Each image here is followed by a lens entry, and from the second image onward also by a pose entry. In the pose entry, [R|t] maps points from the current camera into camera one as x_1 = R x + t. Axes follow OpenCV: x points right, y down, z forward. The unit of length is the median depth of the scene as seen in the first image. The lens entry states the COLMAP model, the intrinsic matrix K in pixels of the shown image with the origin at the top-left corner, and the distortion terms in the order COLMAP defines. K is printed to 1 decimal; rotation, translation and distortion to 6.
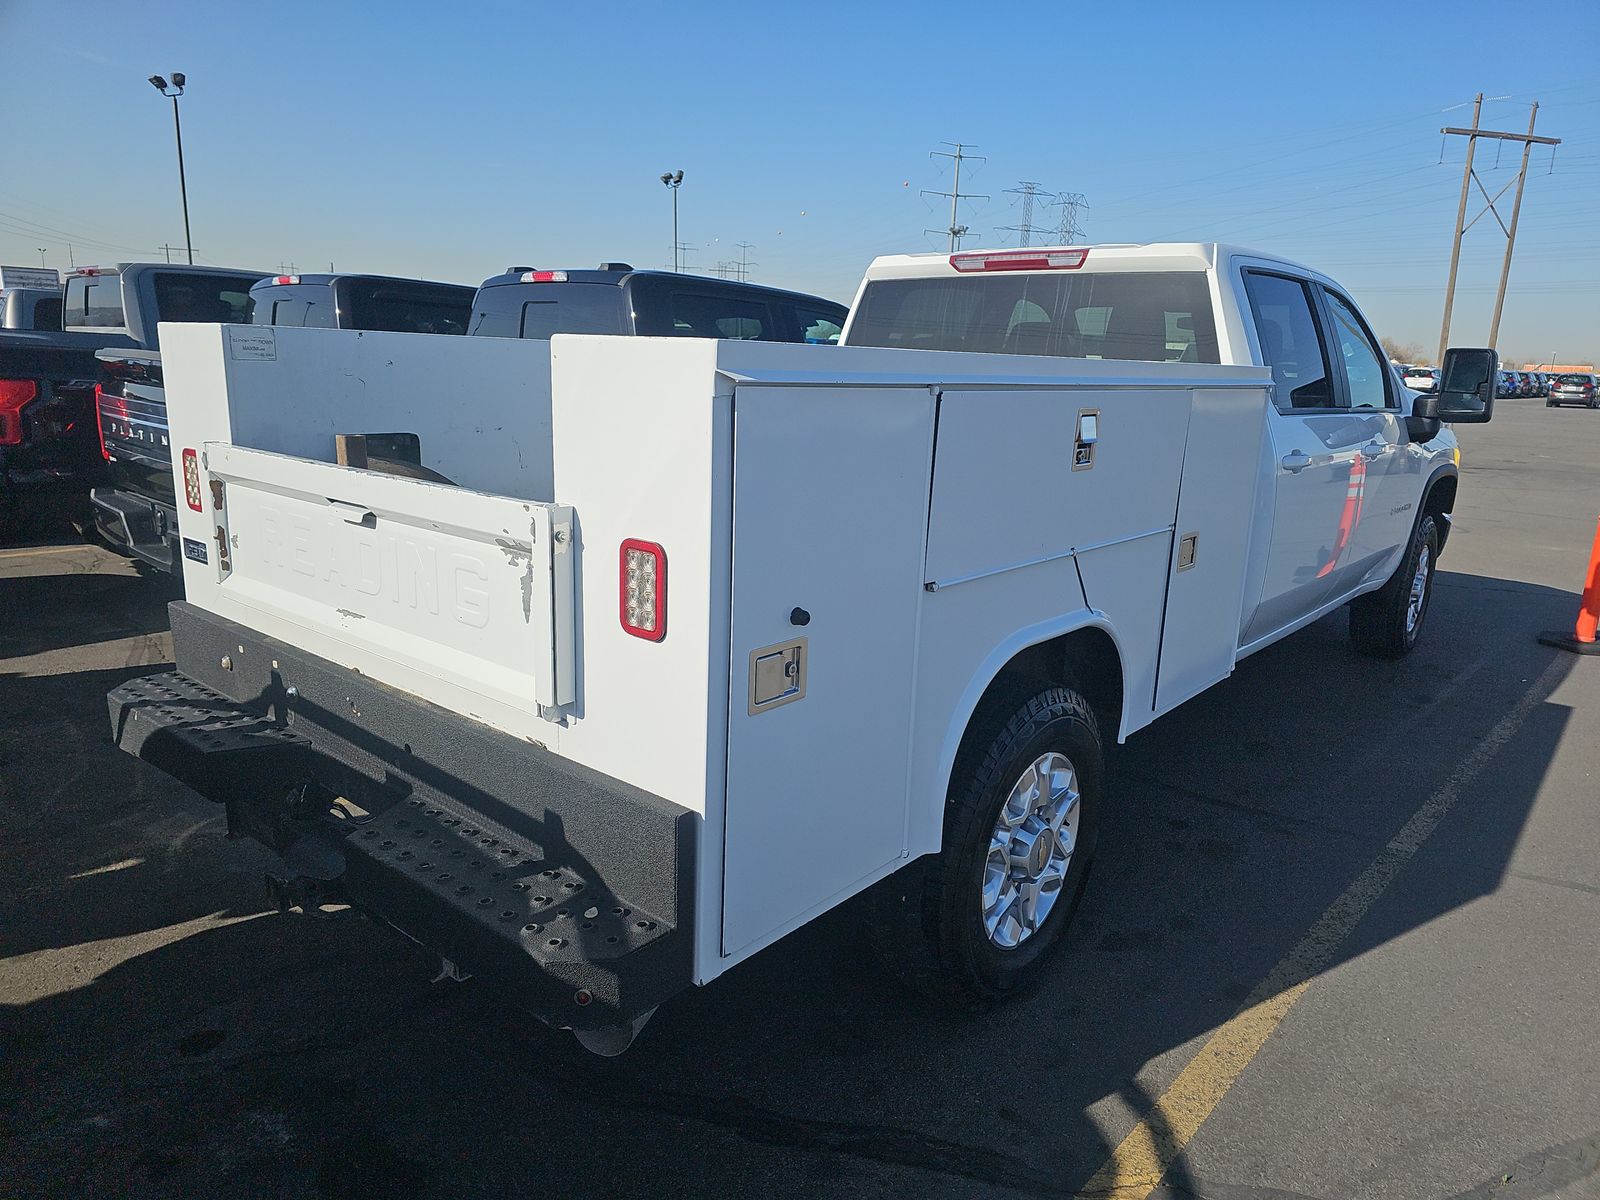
lens RADIAL K [[1071.8, 0, 810.0], [0, 1071.8, 594.3], [0, 0, 1]] dist [0.039000, -0.040309]
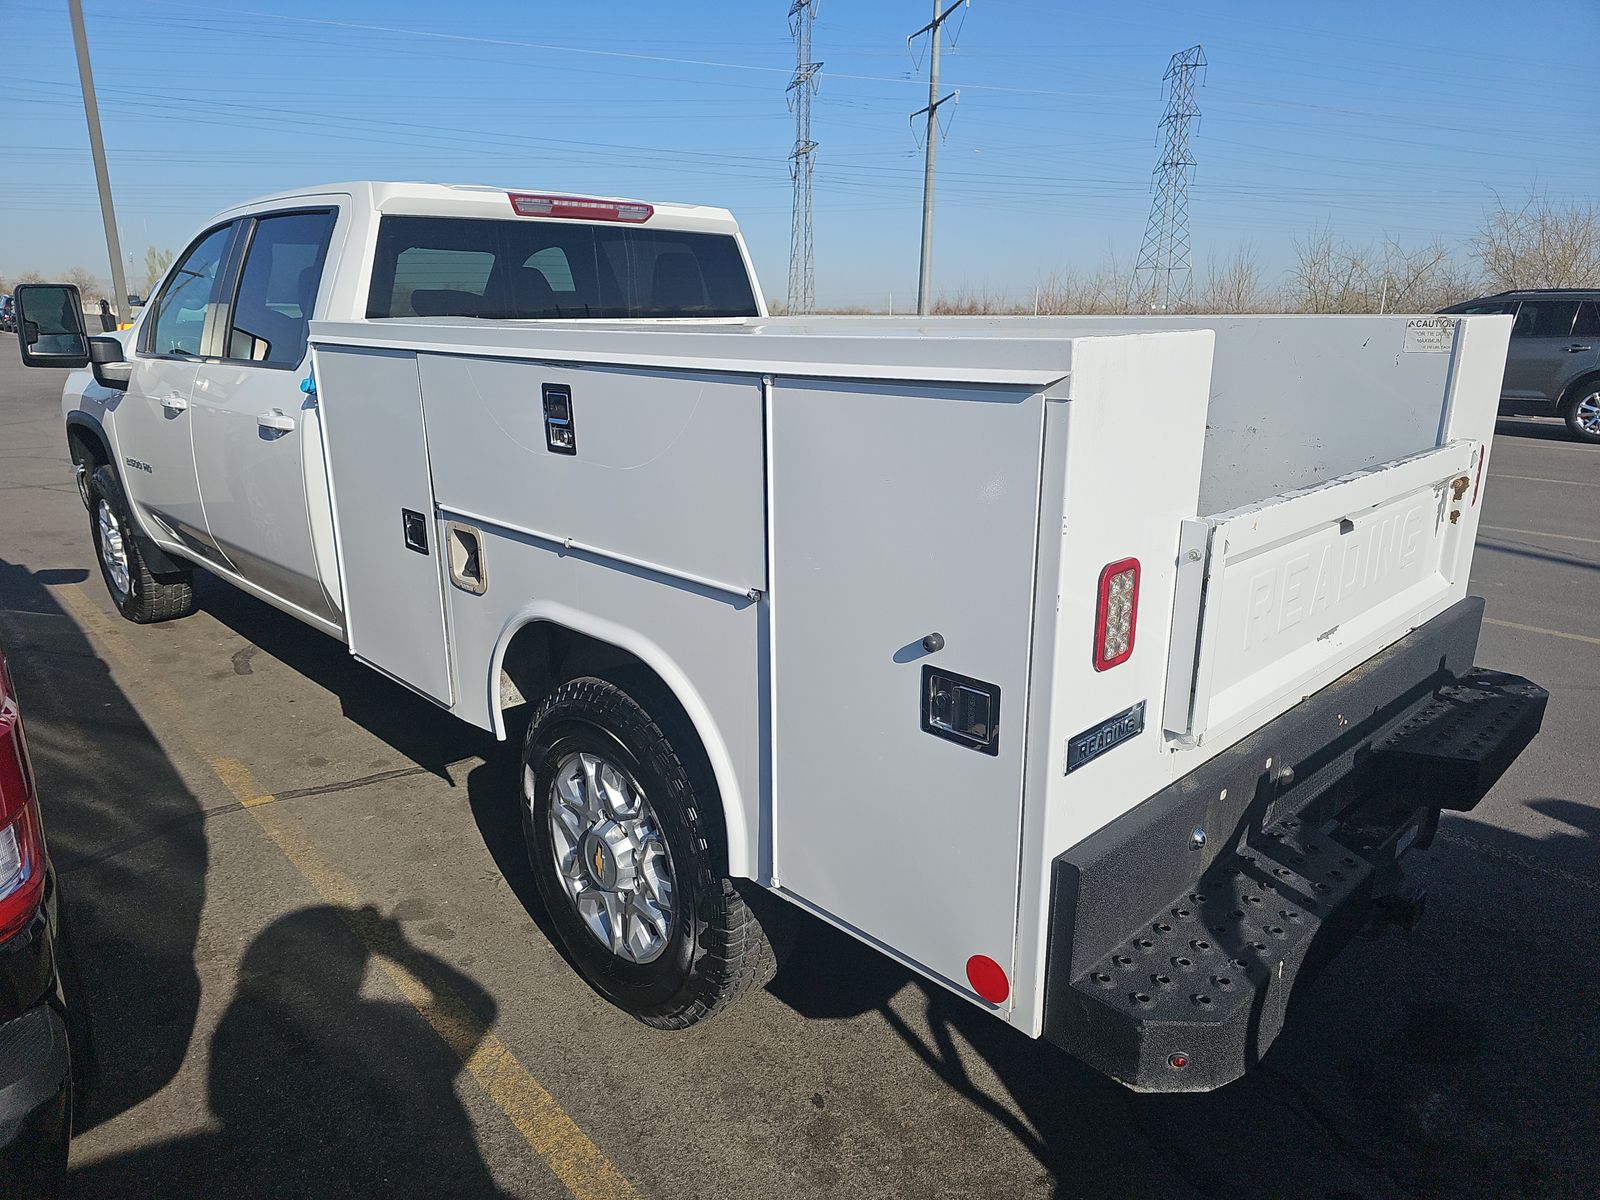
lens RADIAL K [[1071.8, 0, 810.0], [0, 1071.8, 594.3], [0, 0, 1]] dist [0.039000, -0.040309]
pose [[0.084334, -0.294551, 0.951907, -1.163020], [0.220304, 0.937181, 0.270476, -0.314541], [-0.971779, 0.186899, 0.143927, 1.123978]]
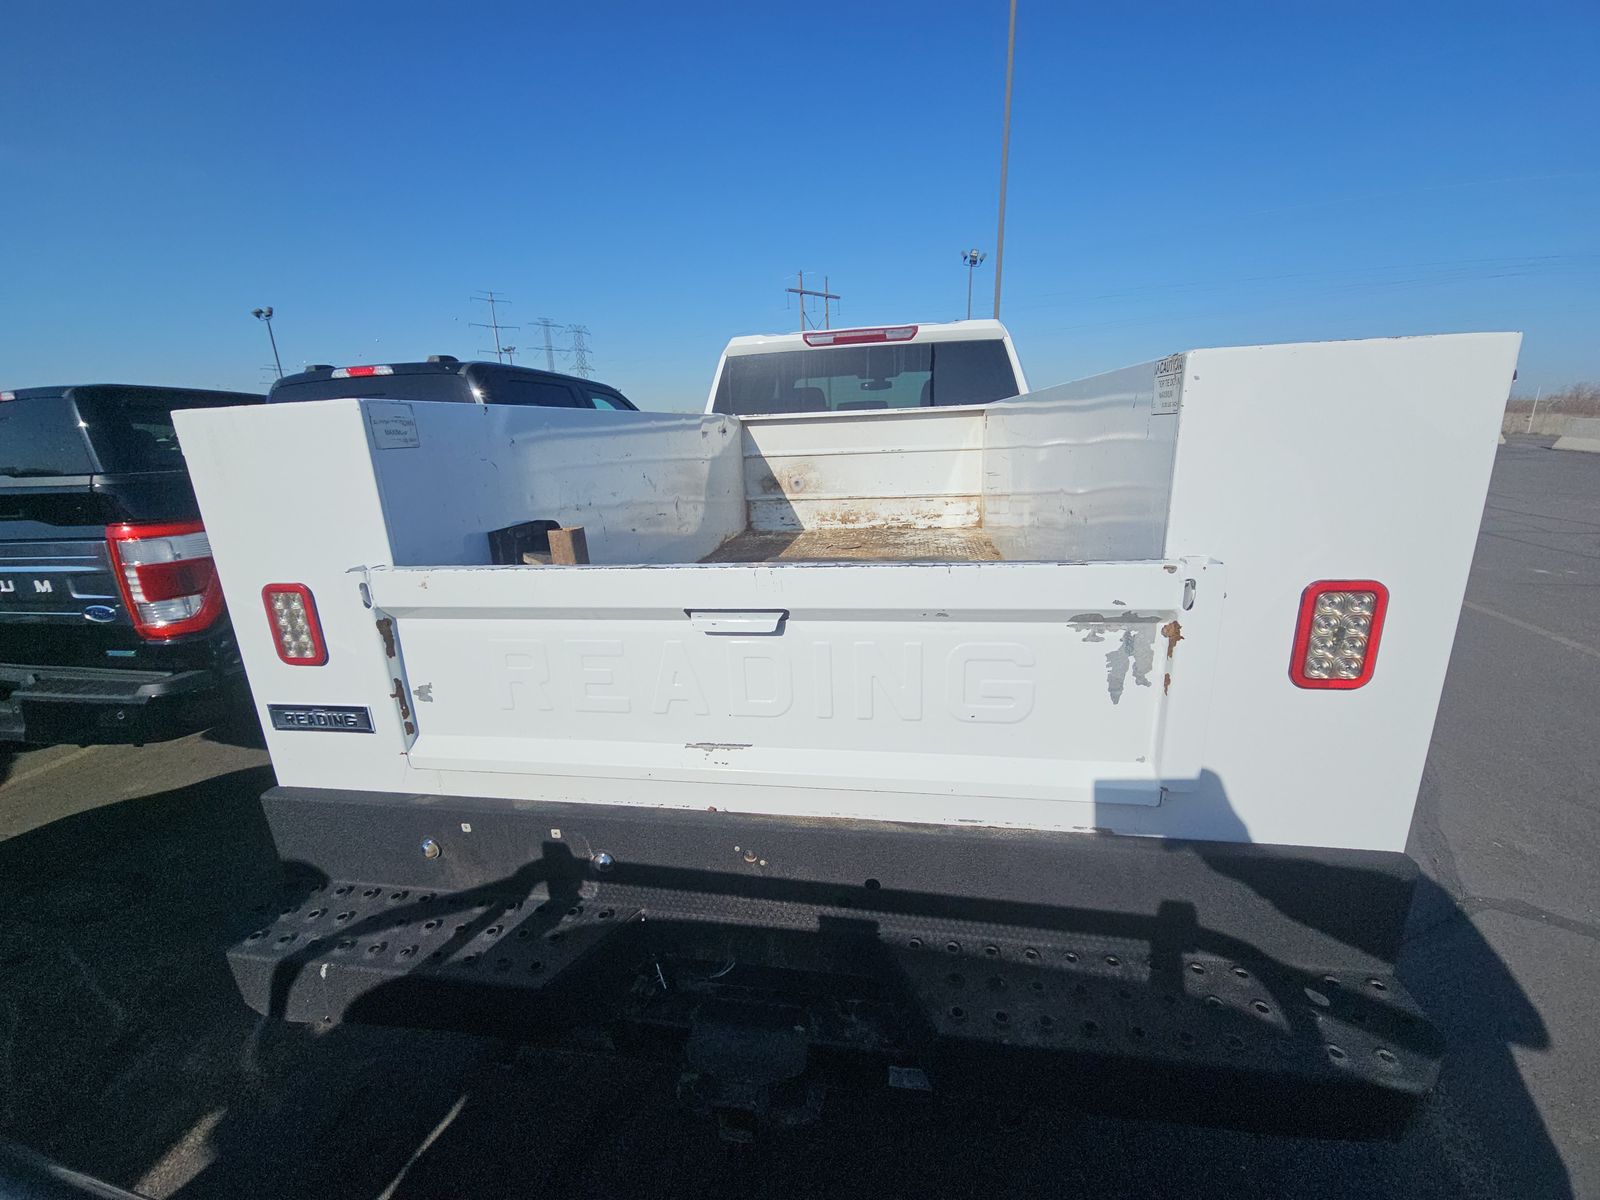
lens RADIAL K [[658.9, 0, 794.4], [0, 658.9, 601.5], [0, 0, 1]] dist [-0.000065, 0.000193]
pose [[0.860622, -0.200380, 0.468164, -0.507738], [0.181694, 0.979649, 0.085294, -0.102459], [-0.475727, 0.011657, 0.879516, 0.472502]]
